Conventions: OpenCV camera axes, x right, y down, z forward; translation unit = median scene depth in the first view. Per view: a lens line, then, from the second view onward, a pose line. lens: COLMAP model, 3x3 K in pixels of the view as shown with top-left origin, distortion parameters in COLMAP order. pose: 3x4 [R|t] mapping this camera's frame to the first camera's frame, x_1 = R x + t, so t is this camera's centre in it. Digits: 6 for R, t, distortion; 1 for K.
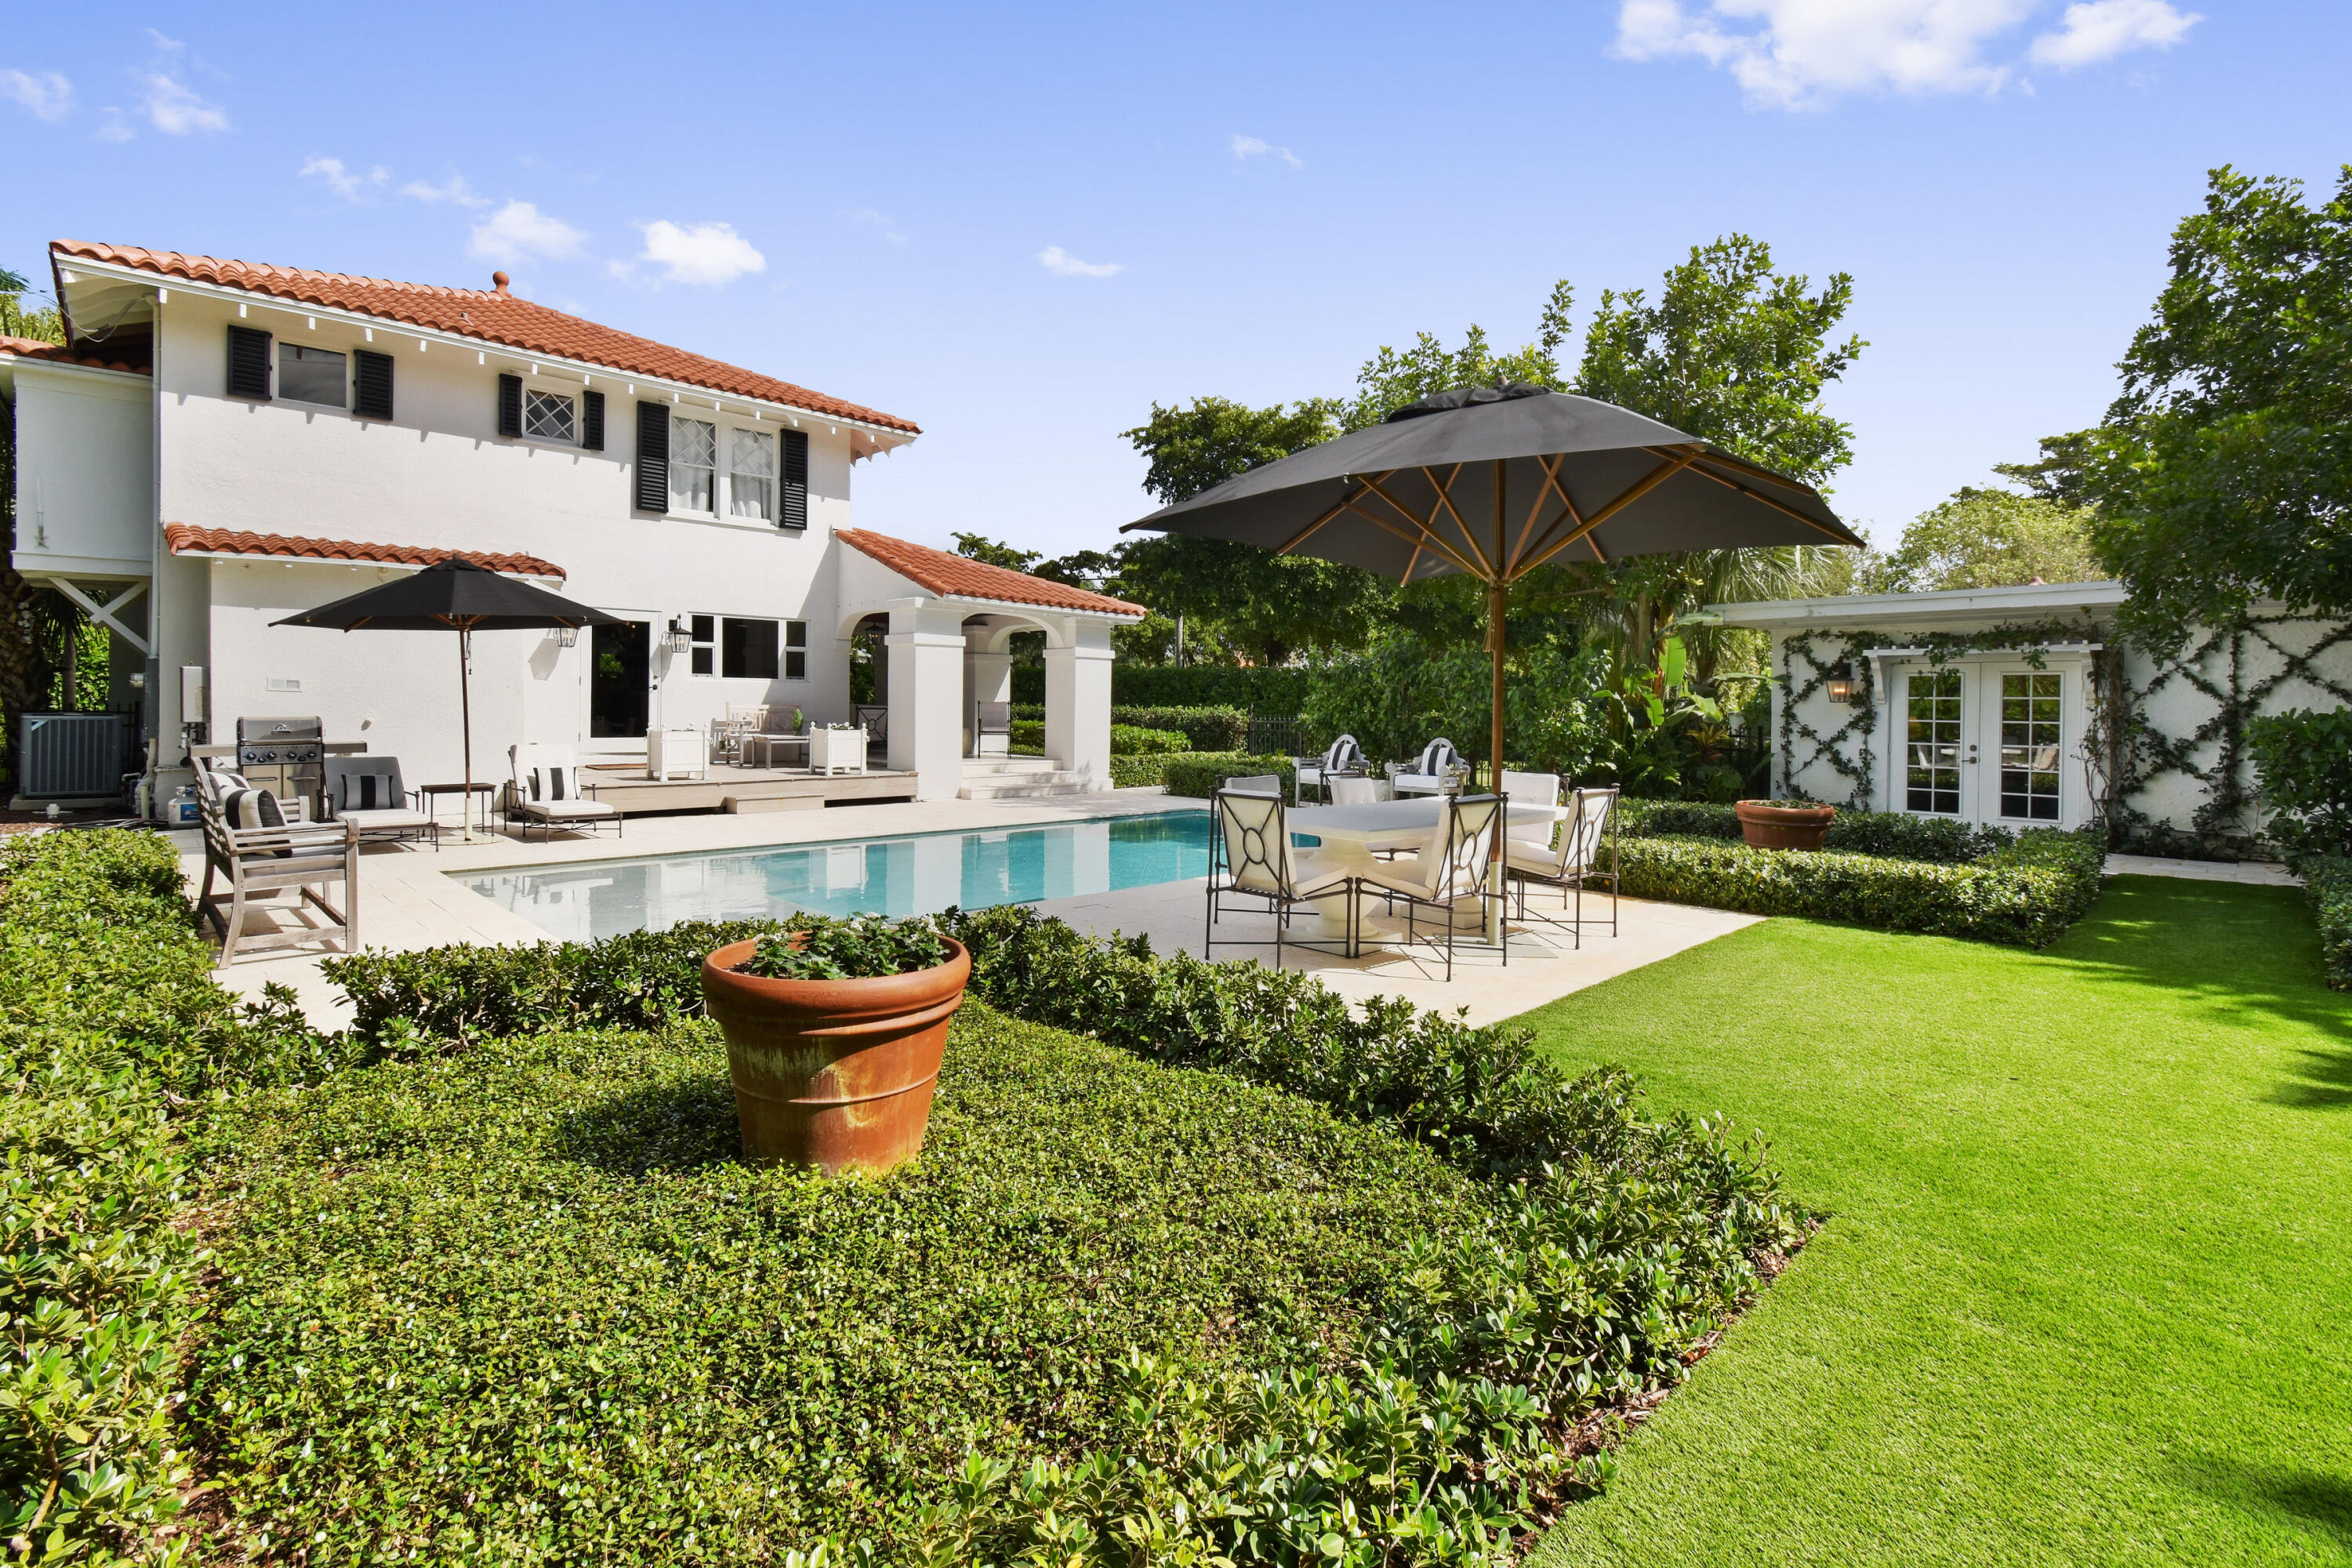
lens RADIAL K [[1182.3, 0, 1145.5], [0, 1182.3, 715.3], [0, 0, 1]] dist [-0.005766, -0.001030]
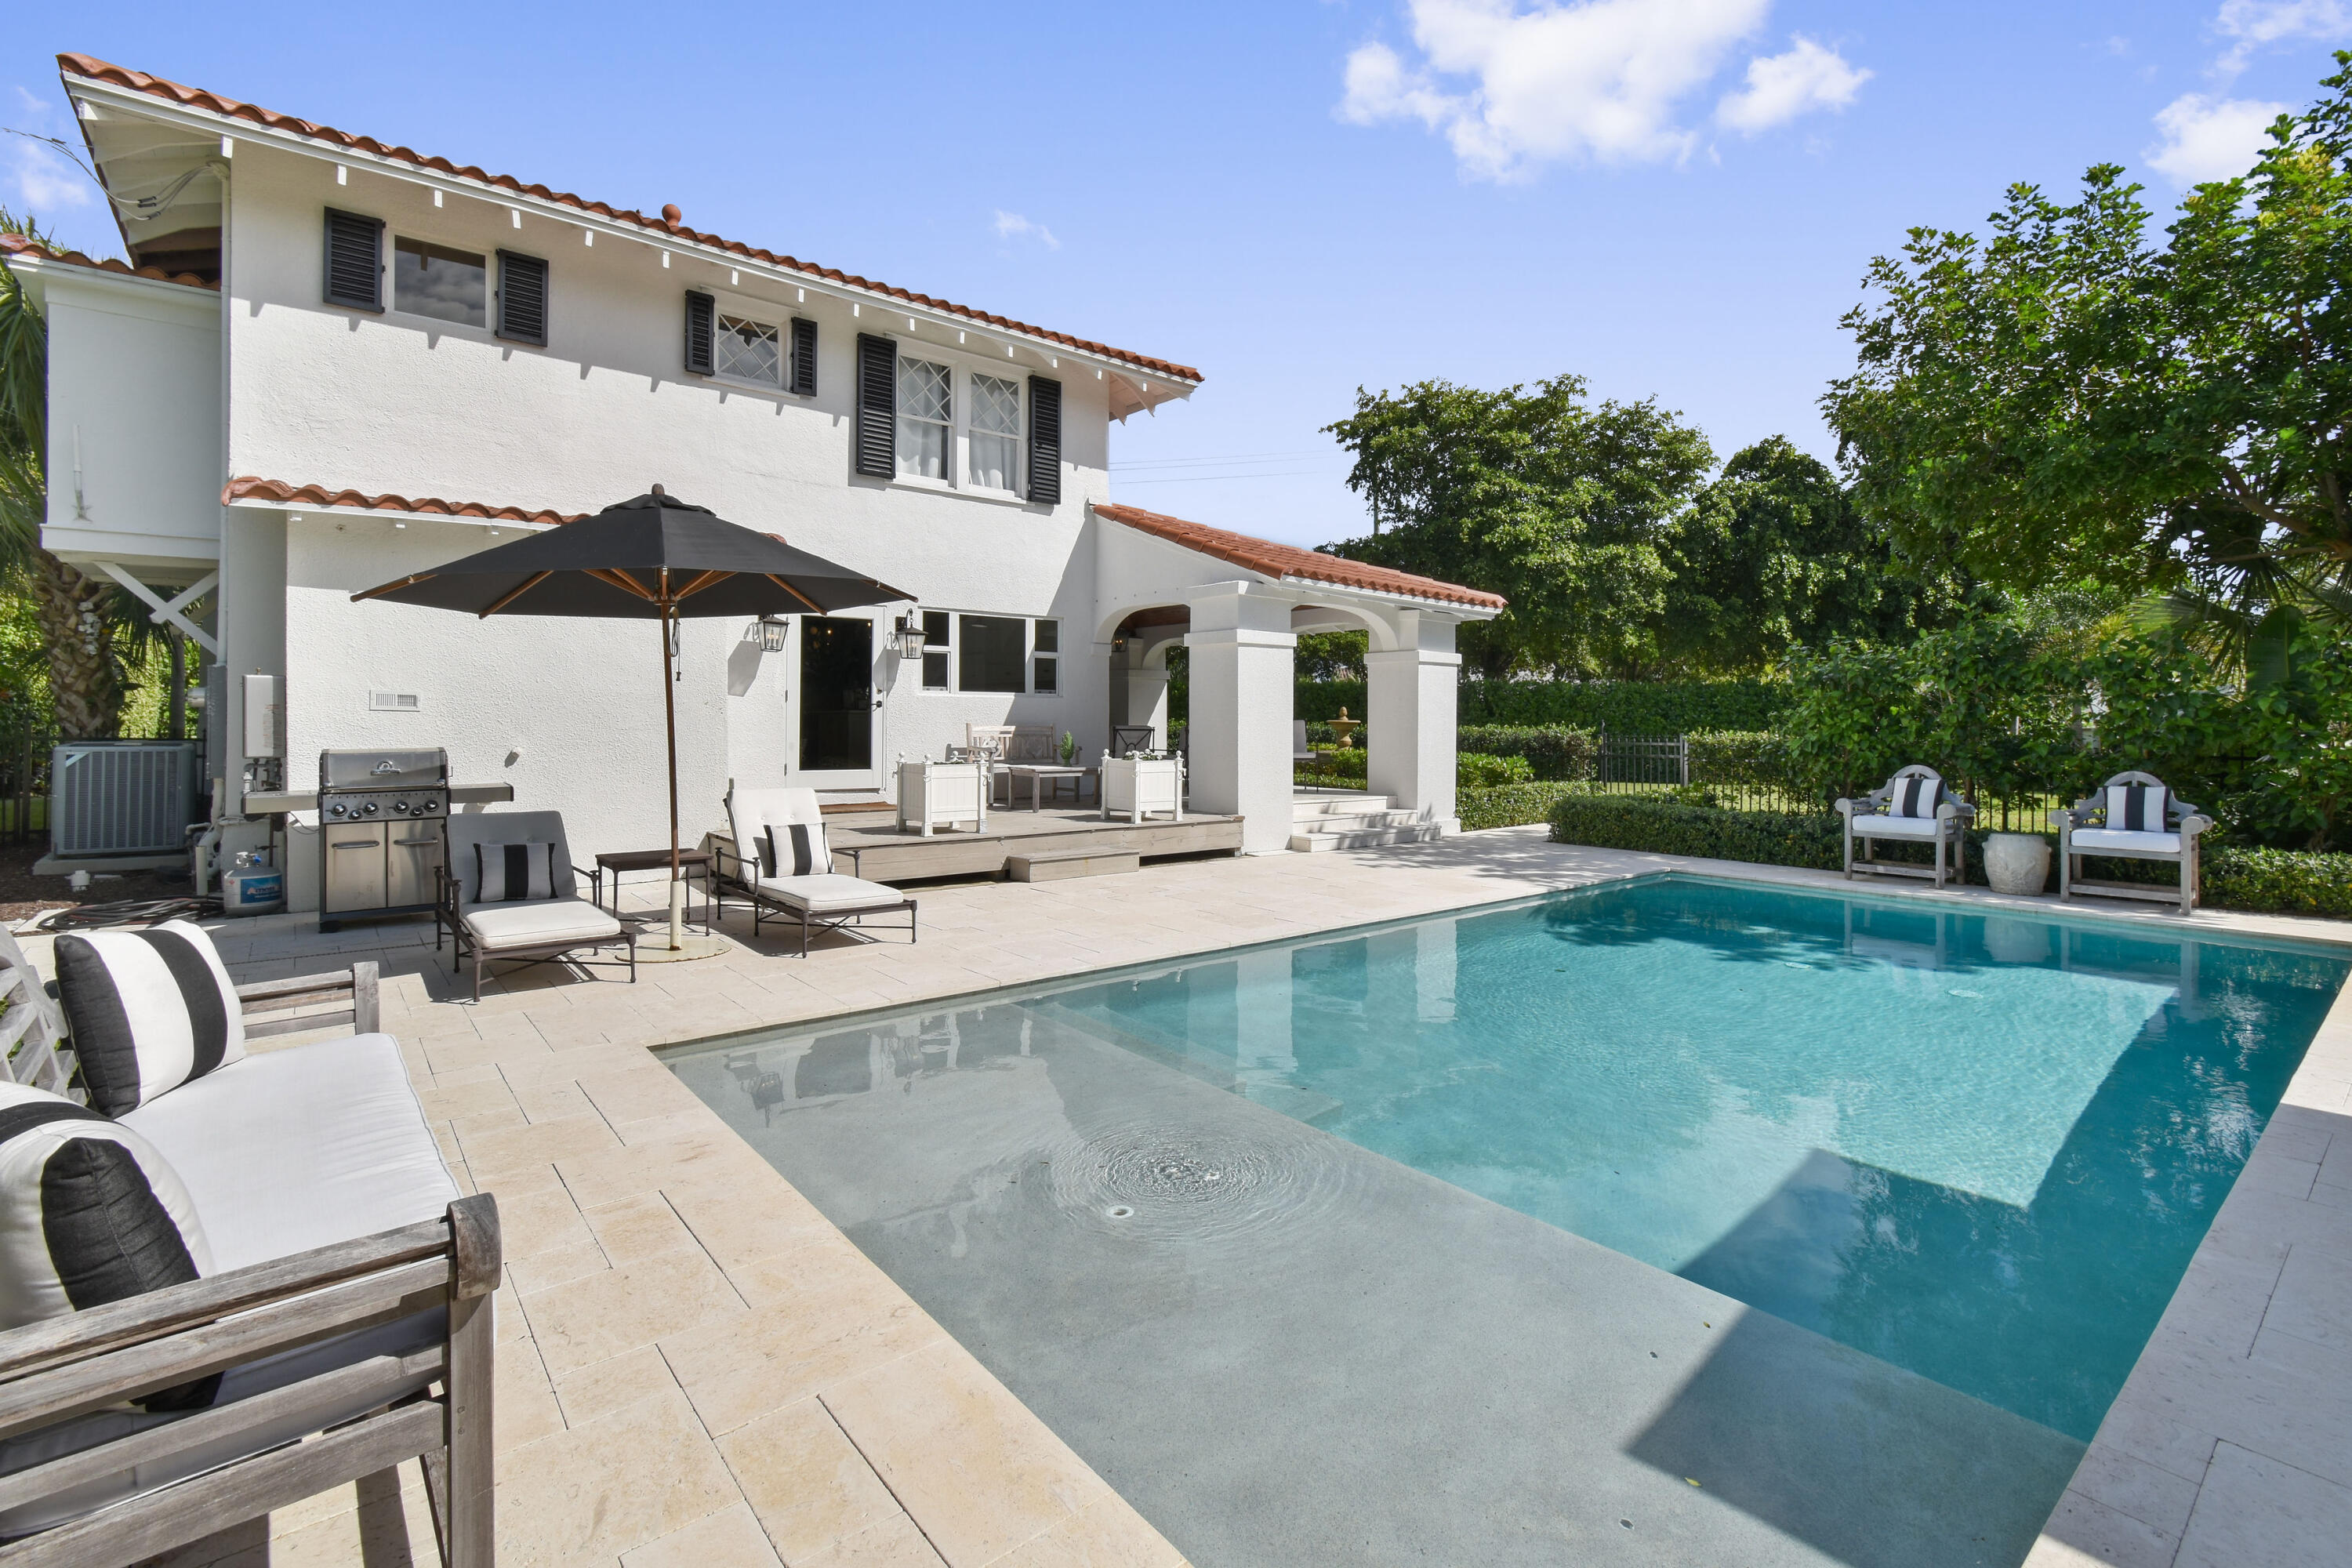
lens RADIAL K [[1062.9, 0, 1164.3], [0, 1062.9, 719.1], [0, 0, 1]] dist [-0.001254, -0.000323]
pose [[0.999500, -0.005965, -0.031045, -0.227132], [0.005582, 0.999907, -0.012417, -0.004672], [0.031116, 0.012237, 0.999441, 0.340863]]
